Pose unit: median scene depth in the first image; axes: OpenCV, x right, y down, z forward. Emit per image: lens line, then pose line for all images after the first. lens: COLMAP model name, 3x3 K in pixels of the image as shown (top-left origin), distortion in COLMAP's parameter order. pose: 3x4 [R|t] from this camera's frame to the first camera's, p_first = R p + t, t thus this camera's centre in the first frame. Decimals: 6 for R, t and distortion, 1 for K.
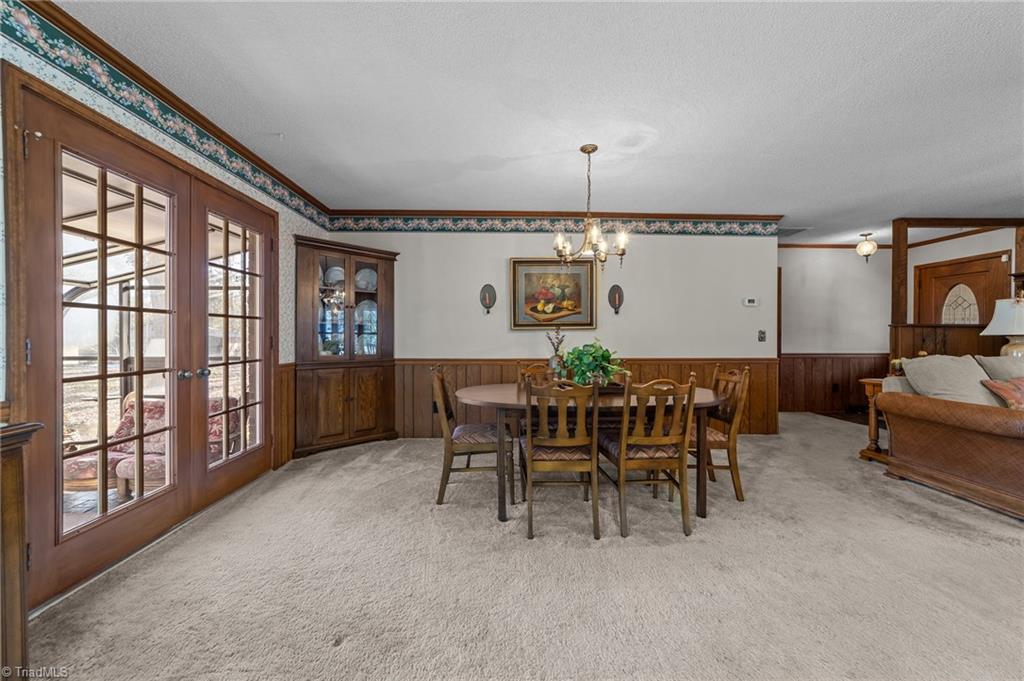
lens RADIAL K [[391.9, 0, 510.5], [0, 391.9, 334.0], [0, 0, 1]] dist [-0.011965, 0.006493]
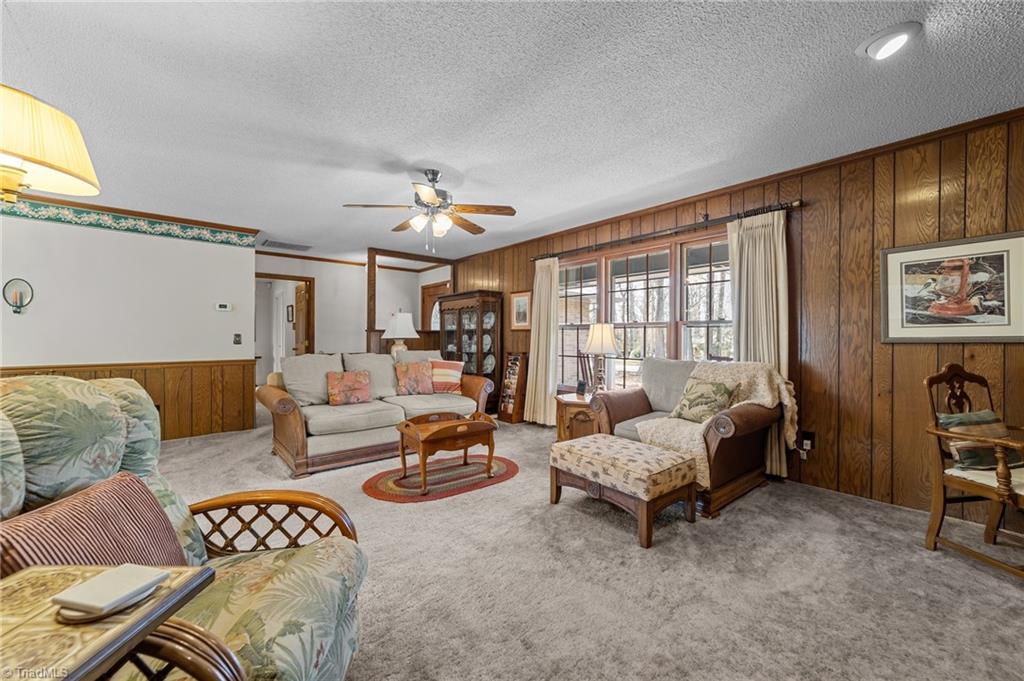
lens RADIAL K [[391.9, 0, 510.5], [0, 391.9, 334.0], [0, 0, 1]] dist [-0.011965, 0.006493]
pose [[0.766435, 0.002904, 0.642315, 0.544072], [-0.000919, 0.999994, -0.003425, -0.006369], [-0.642321, 0.002035, 0.766433, -0.310977]]
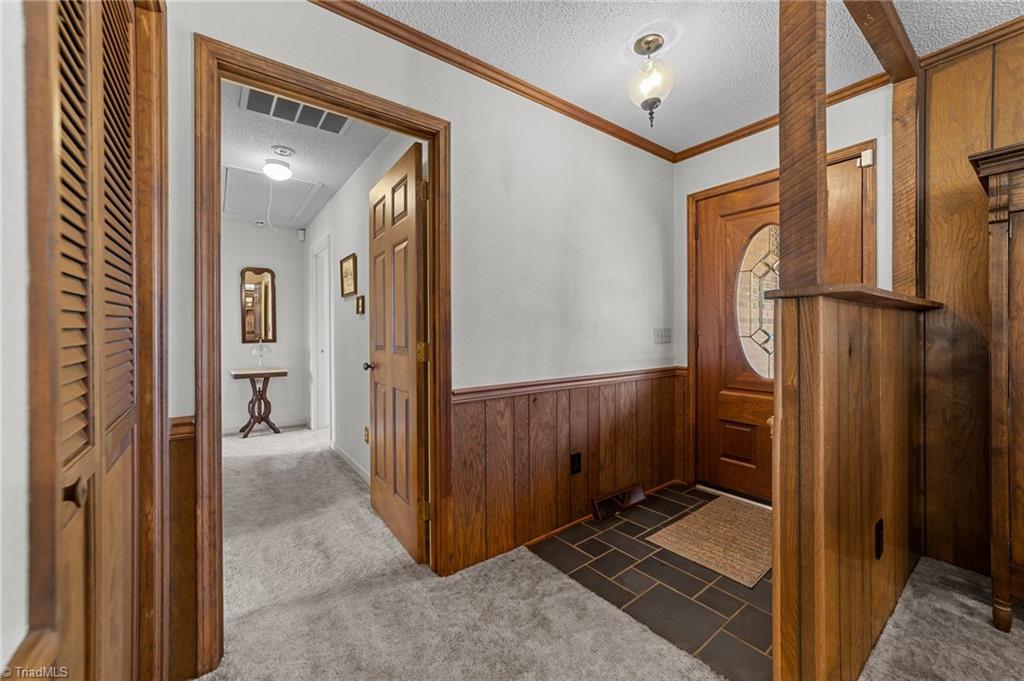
lens RADIAL K [[391.9, 0, 510.5], [0, 391.9, 334.0], [0, 0, 1]] dist [-0.011965, 0.006493]
pose [[0.822198, -0.013857, 0.569033, 0.745963], [0.009337, 0.999897, 0.010859, -0.001186], [-0.569125, -0.003615, 0.822243, 0.957870]]
